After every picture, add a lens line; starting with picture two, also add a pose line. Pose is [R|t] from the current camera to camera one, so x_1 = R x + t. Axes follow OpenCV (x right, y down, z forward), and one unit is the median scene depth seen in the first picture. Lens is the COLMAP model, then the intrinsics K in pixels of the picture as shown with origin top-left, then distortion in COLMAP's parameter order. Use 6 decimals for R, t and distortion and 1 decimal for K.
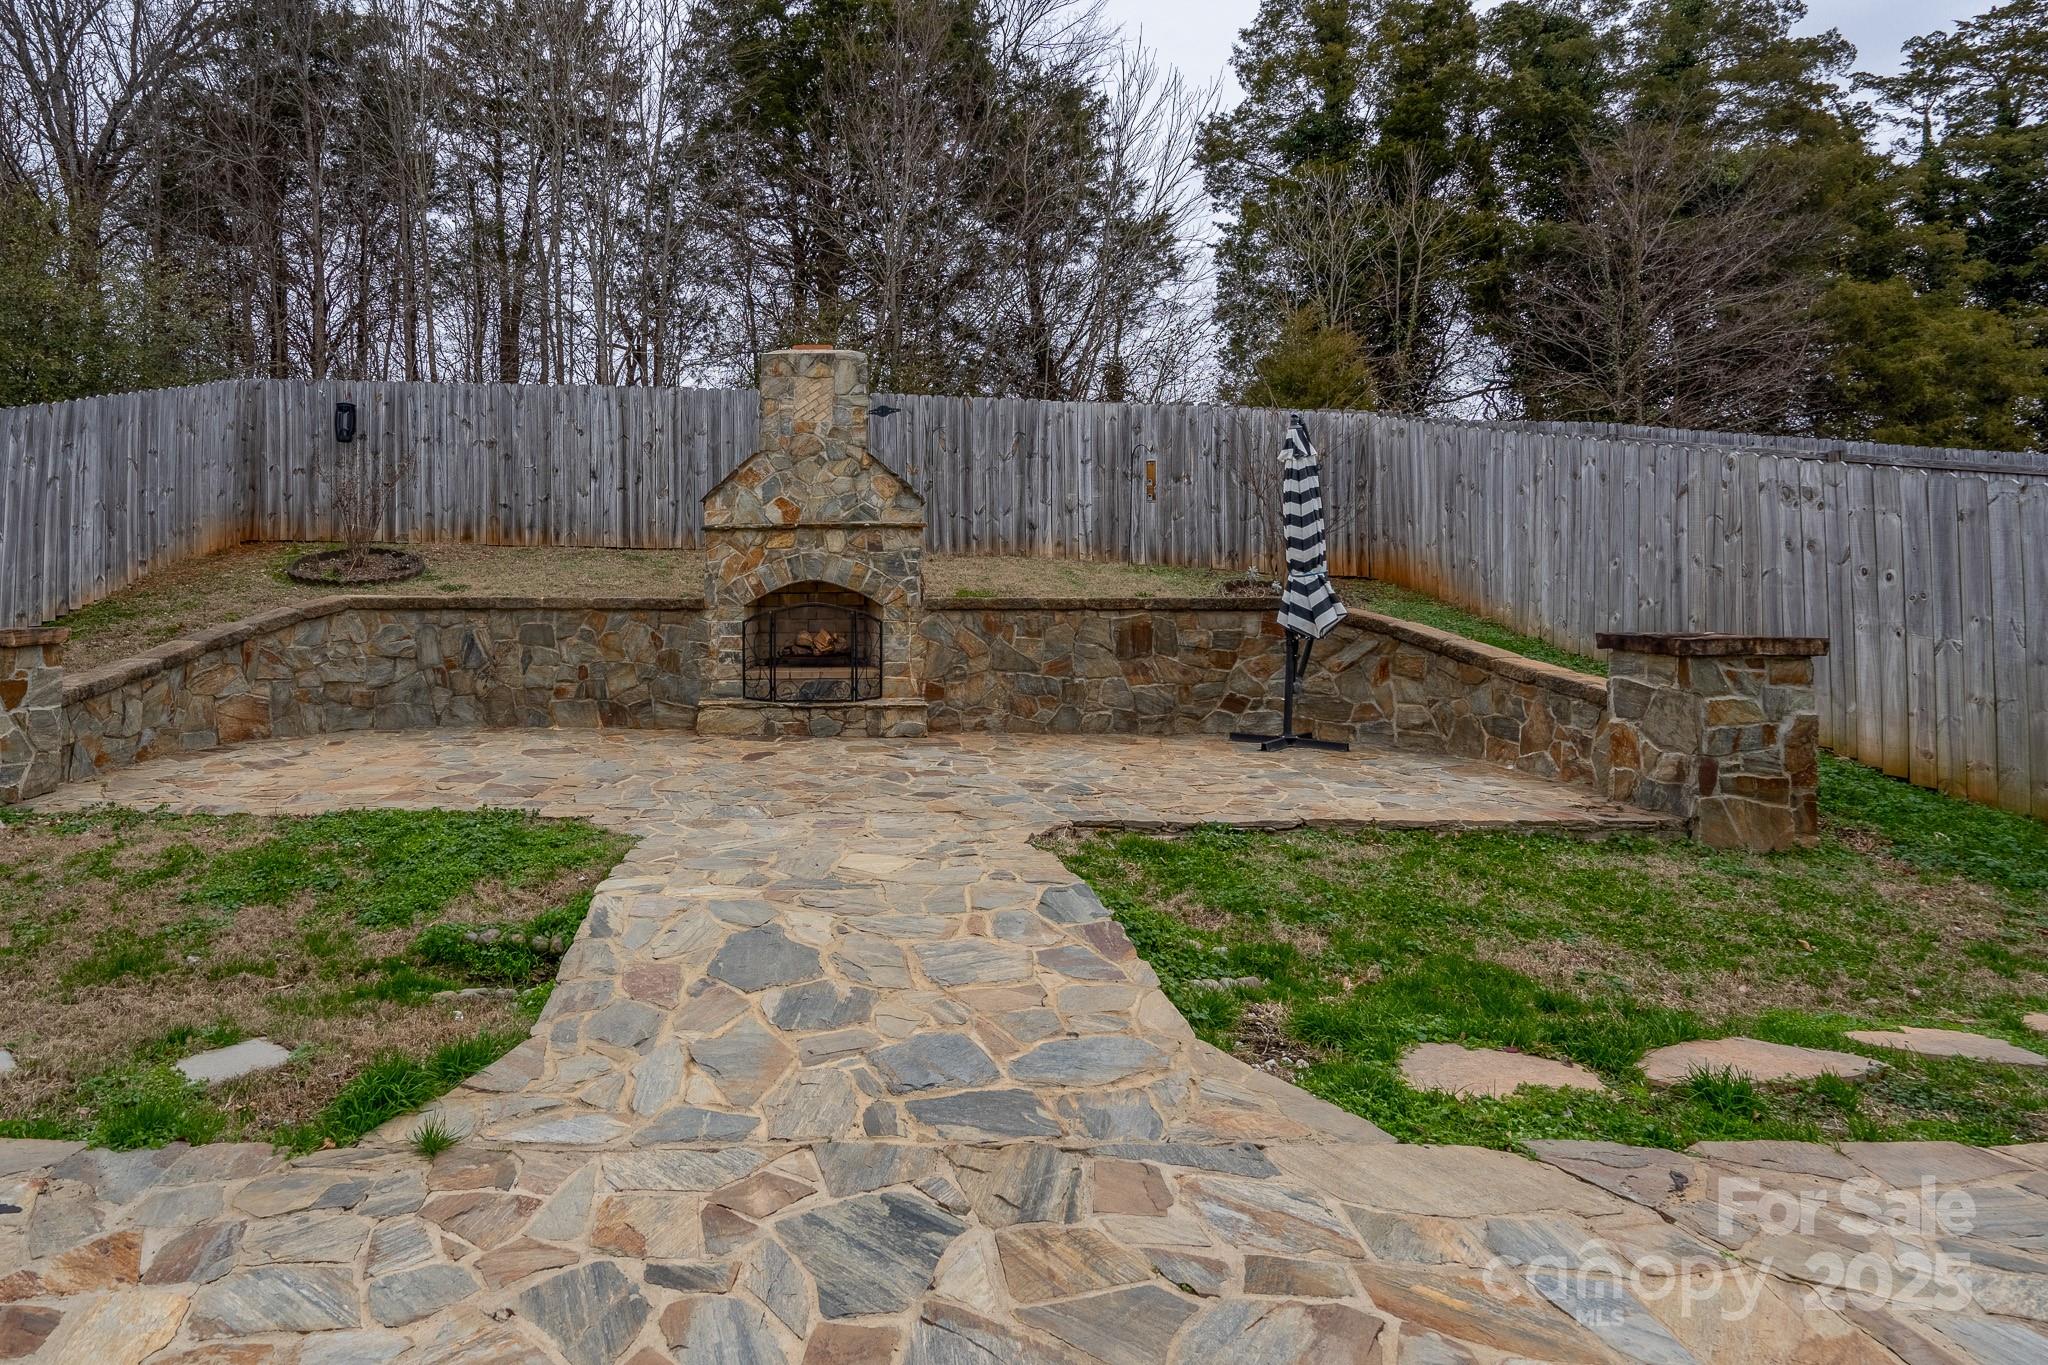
lens RADIAL K [[1026.1, 0, 1023.0], [0, 1026.1, 557.0], [0, 0, 1]] dist [0.001316, 0.000653]
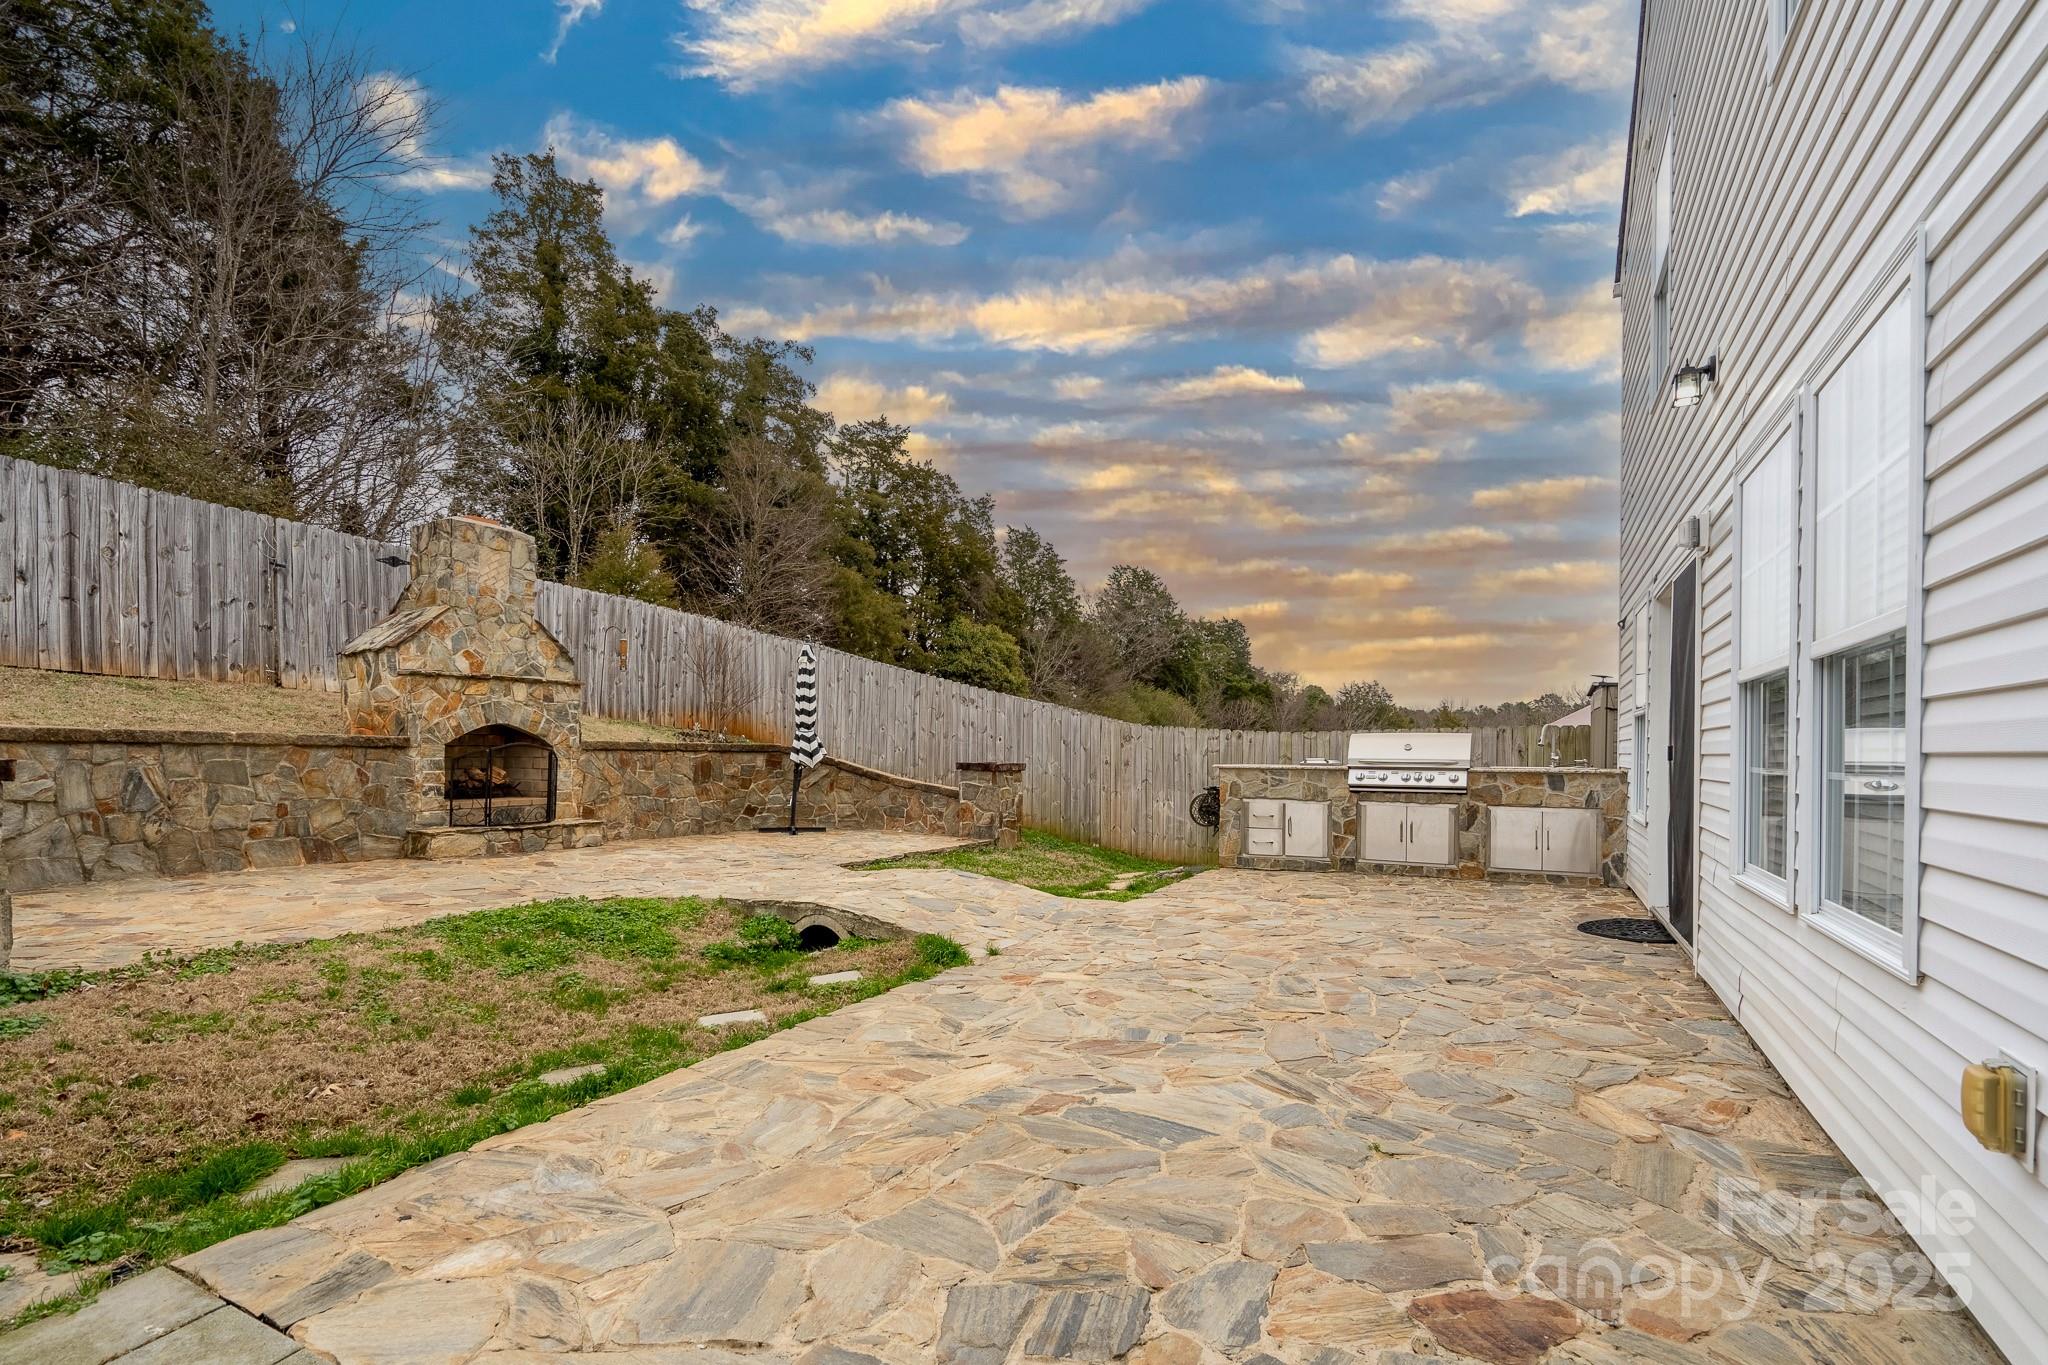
lens RADIAL K [[978.1, 0, 1025.9], [0, 978.1, 765.5], [0, 0, 1]] dist [0.020819, 0.000278]
pose [[0.443443, -0.004435, 0.896292, -0.954778], [-0.044324, 0.998656, 0.026871, 0.013335], [-0.895206, -0.051643, 0.442650, -0.045470]]
